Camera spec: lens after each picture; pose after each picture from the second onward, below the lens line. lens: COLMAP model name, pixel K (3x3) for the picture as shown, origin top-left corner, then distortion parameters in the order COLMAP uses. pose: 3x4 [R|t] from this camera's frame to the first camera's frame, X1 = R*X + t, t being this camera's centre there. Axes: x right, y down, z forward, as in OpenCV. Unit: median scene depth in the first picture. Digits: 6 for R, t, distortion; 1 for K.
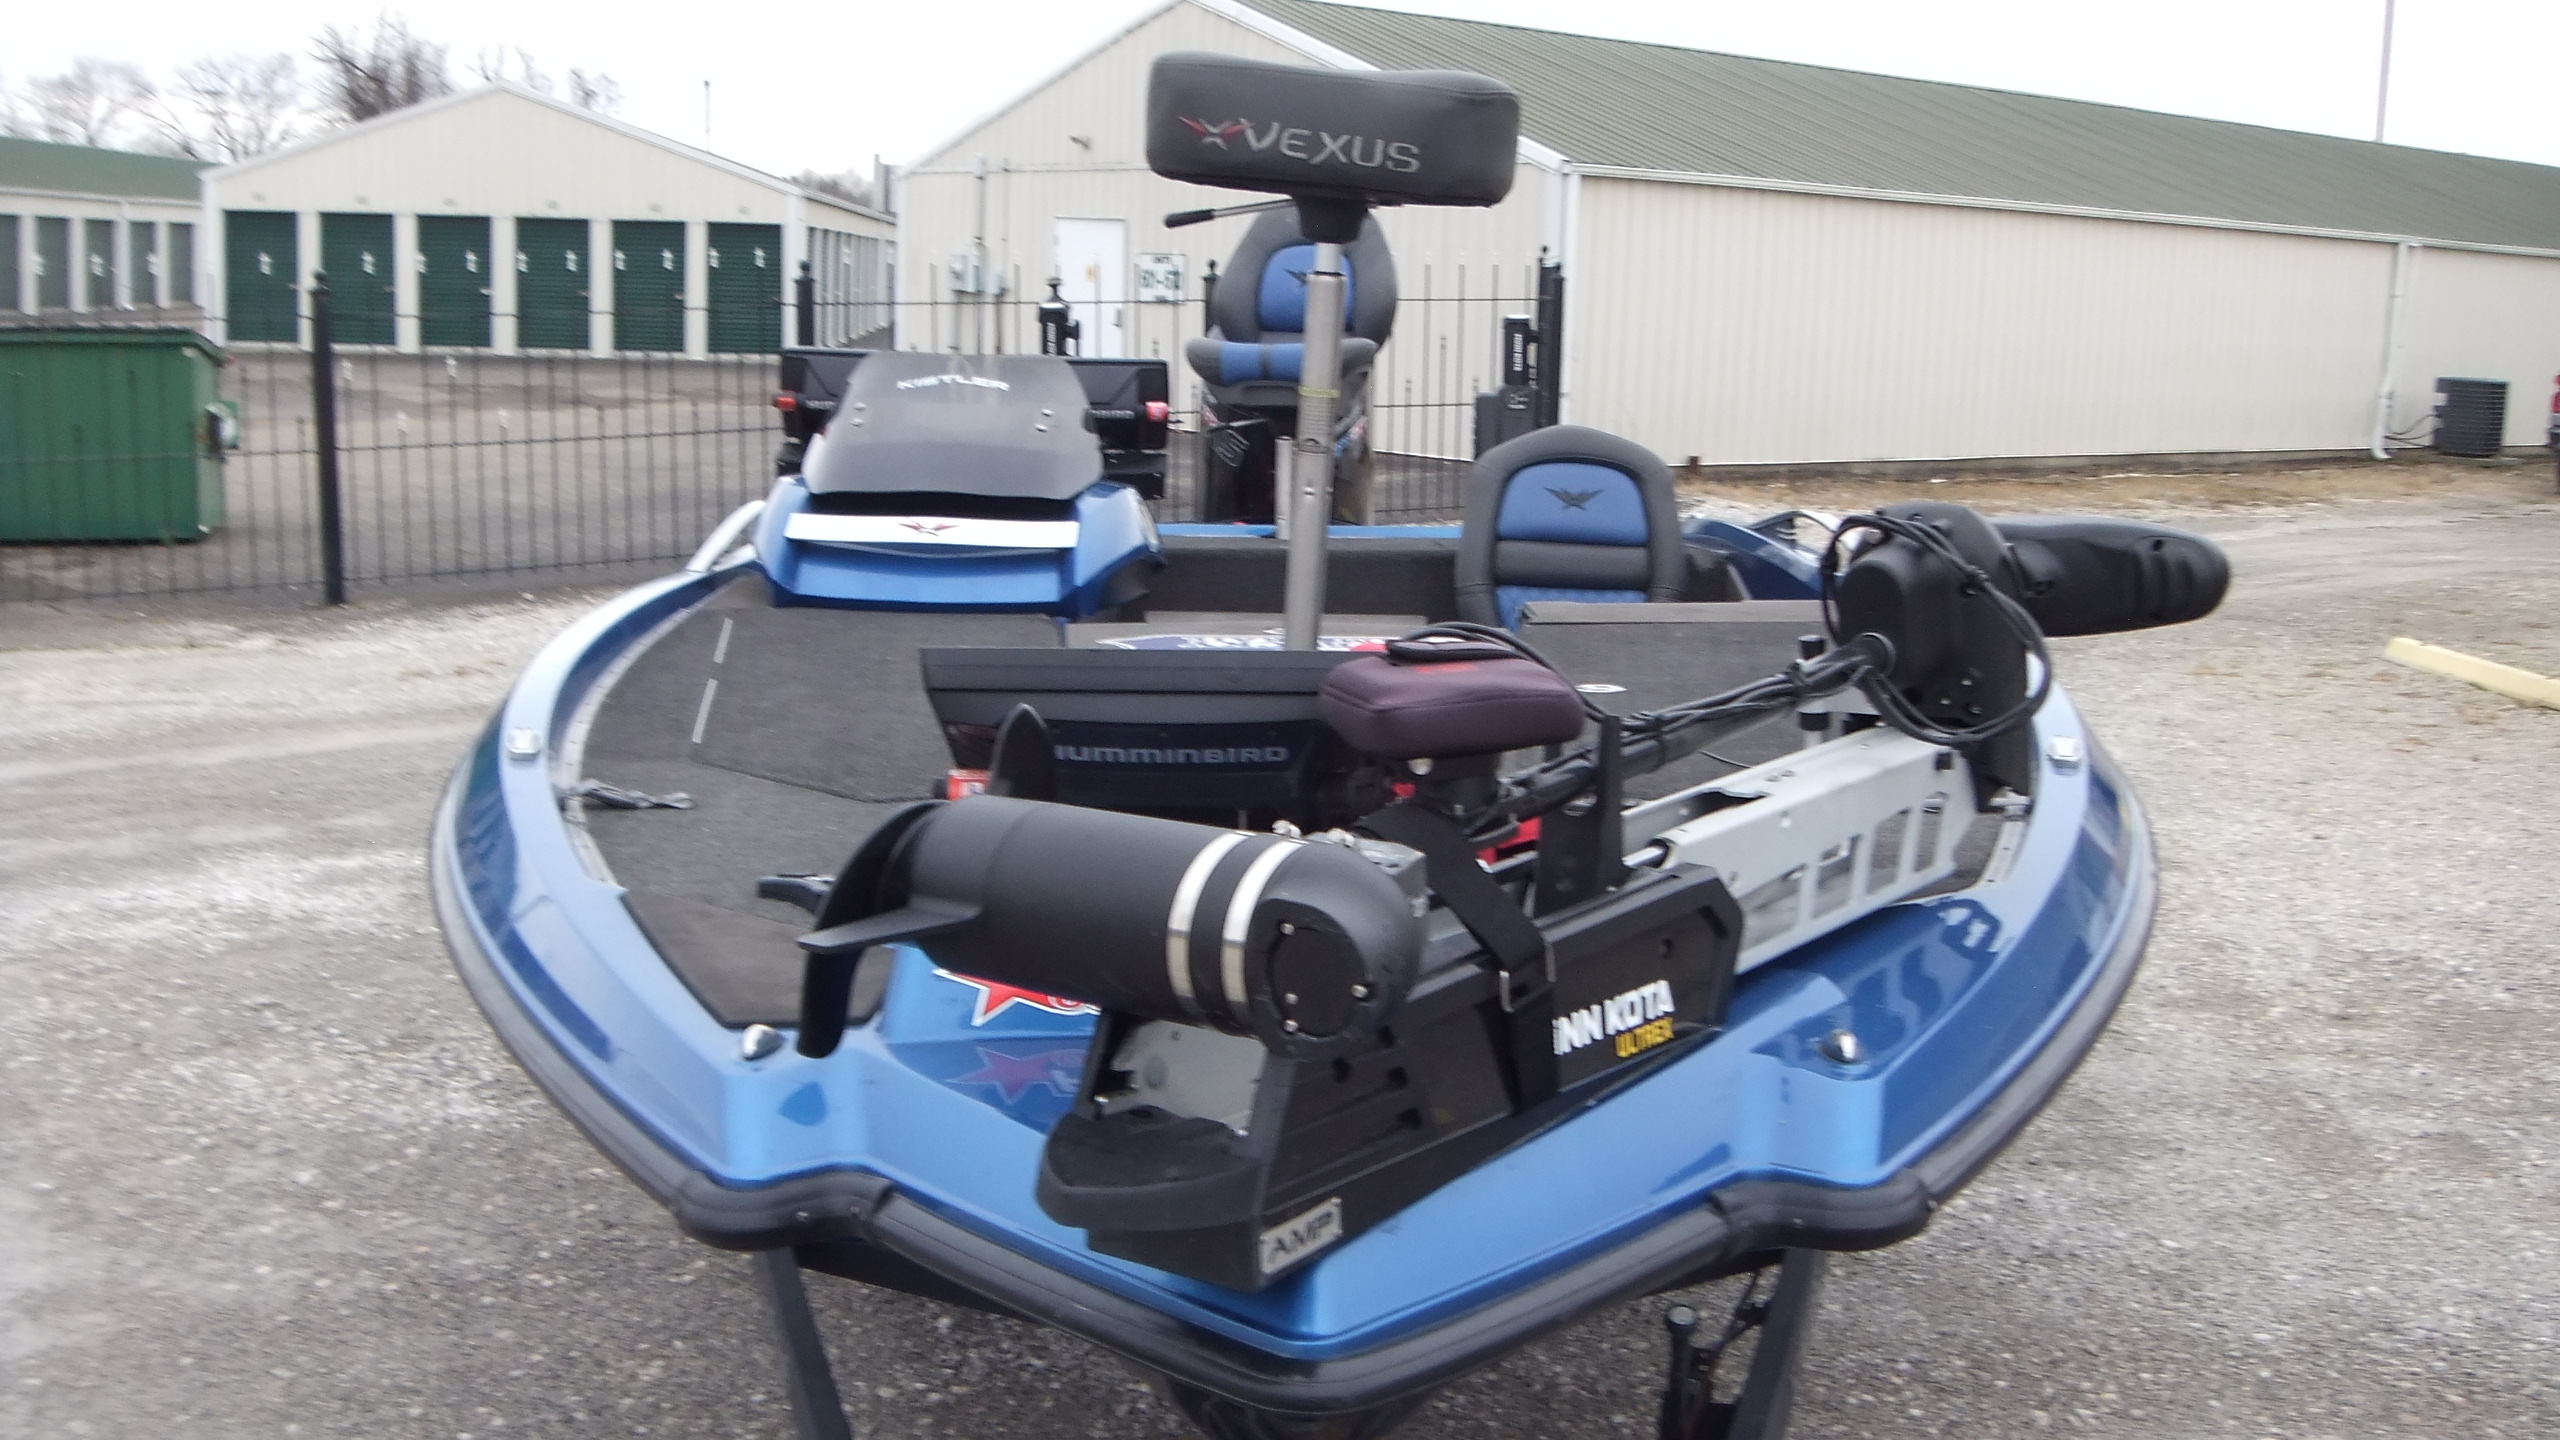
lens RADIAL K [[2634.1, 0, 1280.0], [0, 2634.1, 720.0], [0, 0, 1]] dist [-0.119657, 0.114188]
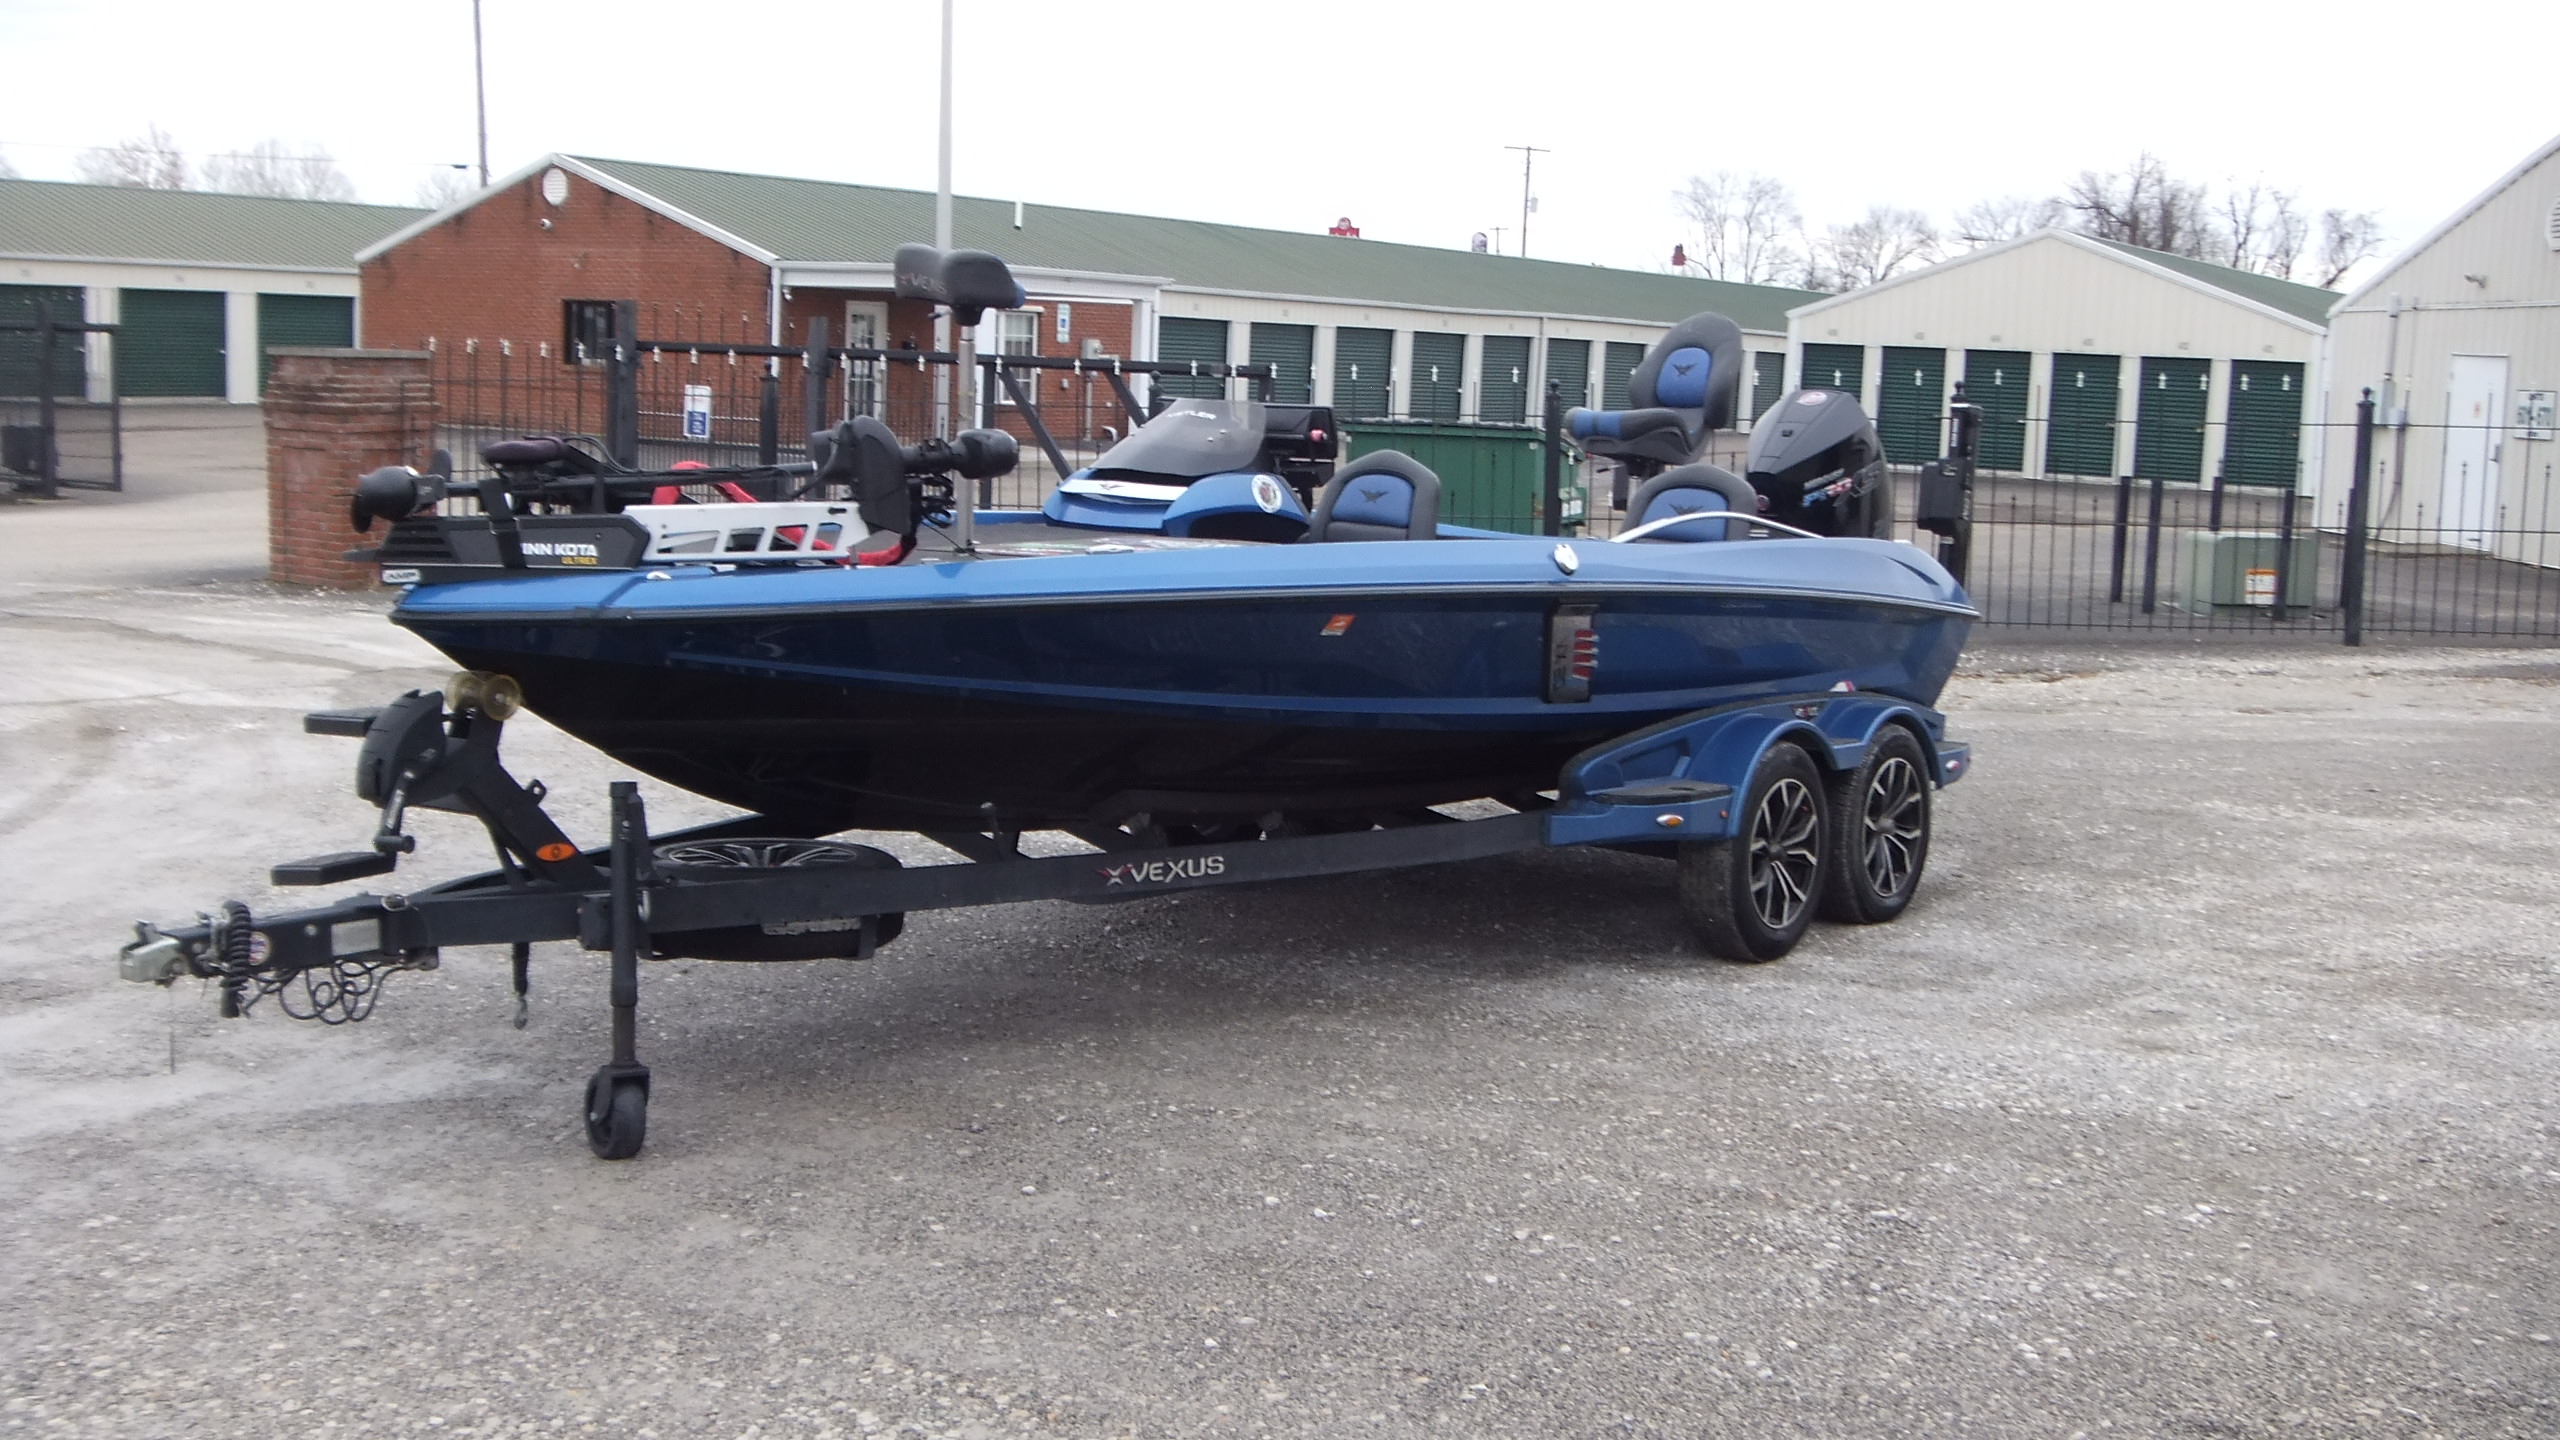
lens RADIAL K [[2634.1, 0, 1280.0], [0, 2634.1, 720.0], [0, 0, 1]] dist [-0.119657, 0.114188]
pose [[0.790702, 0.079088, -0.607071, 0.121864], [-0.111542, 0.993634, -0.015833, 0.011861], [0.601954, 0.080233, 0.794490, -0.044286]]
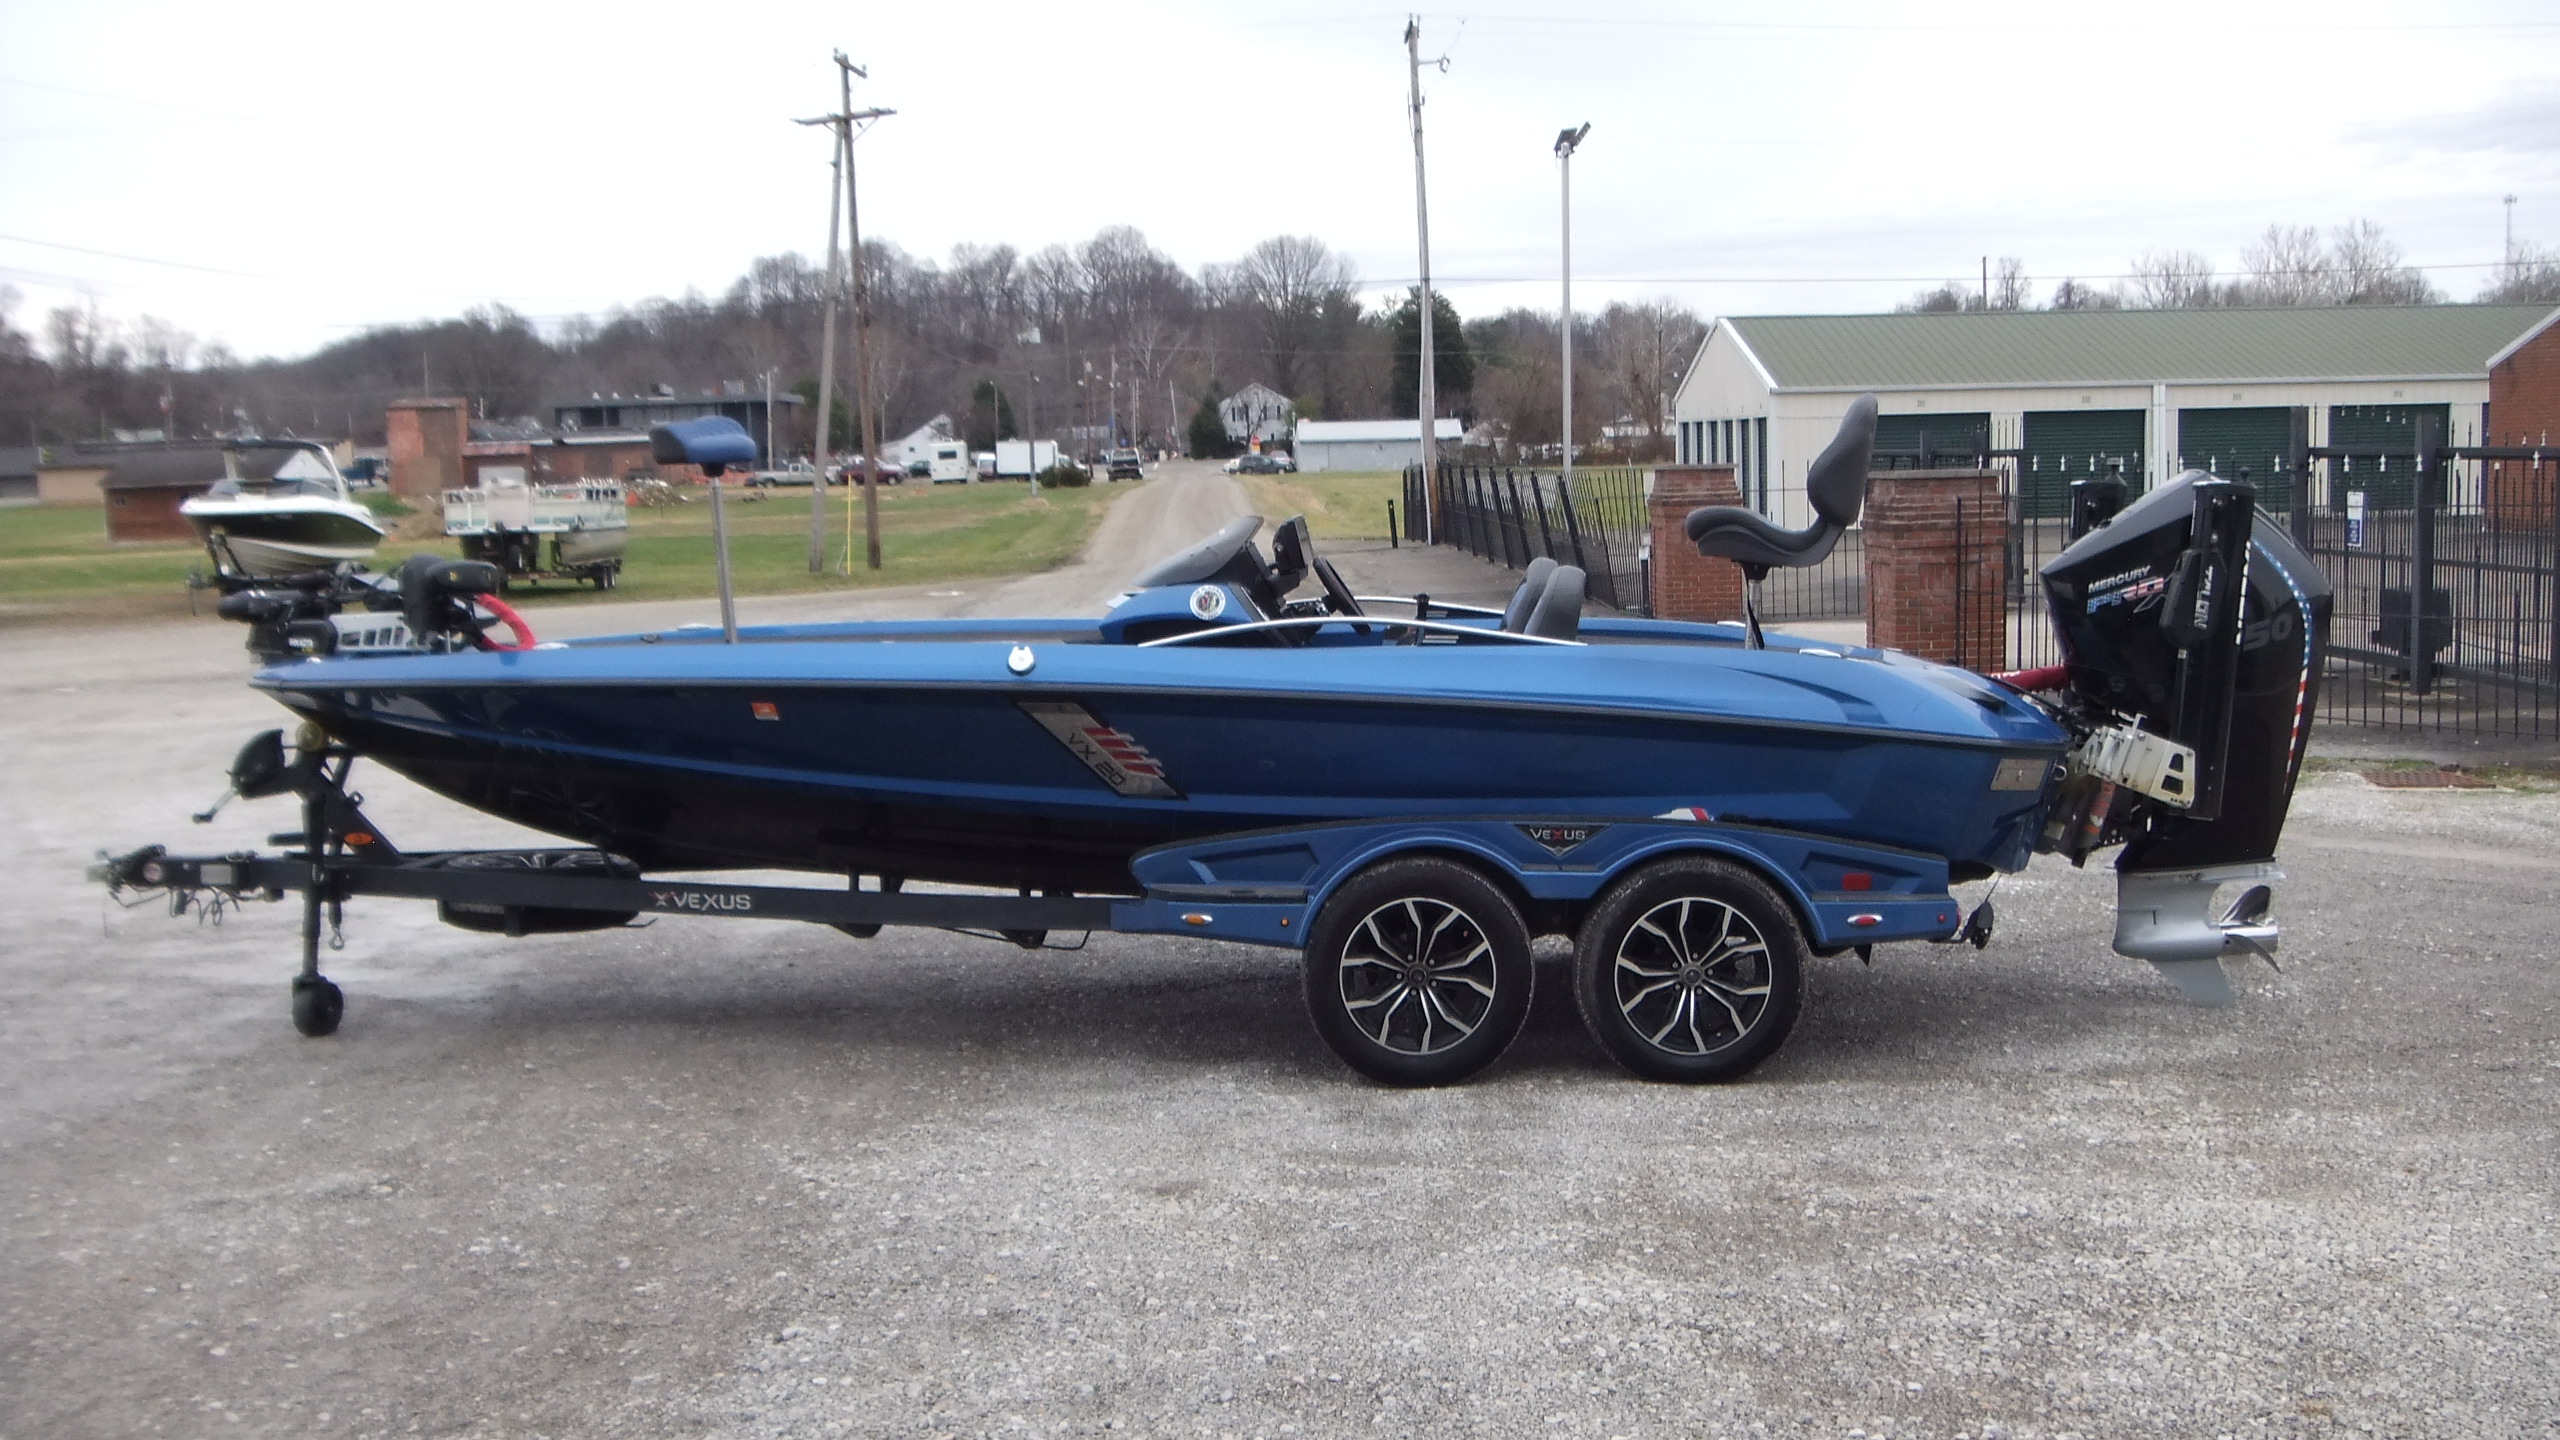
lens RADIAL K [[2634.1, 0, 1280.0], [0, 2634.1, 720.0], [0, 0, 1]] dist [-0.119657, 0.114188]
pose [[-0.043707, 0.066735, -0.996813, 0.221440], [-0.141699, 0.987265, 0.072309, -0.016288], [0.988944, 0.144408, -0.033694, 0.133224]]
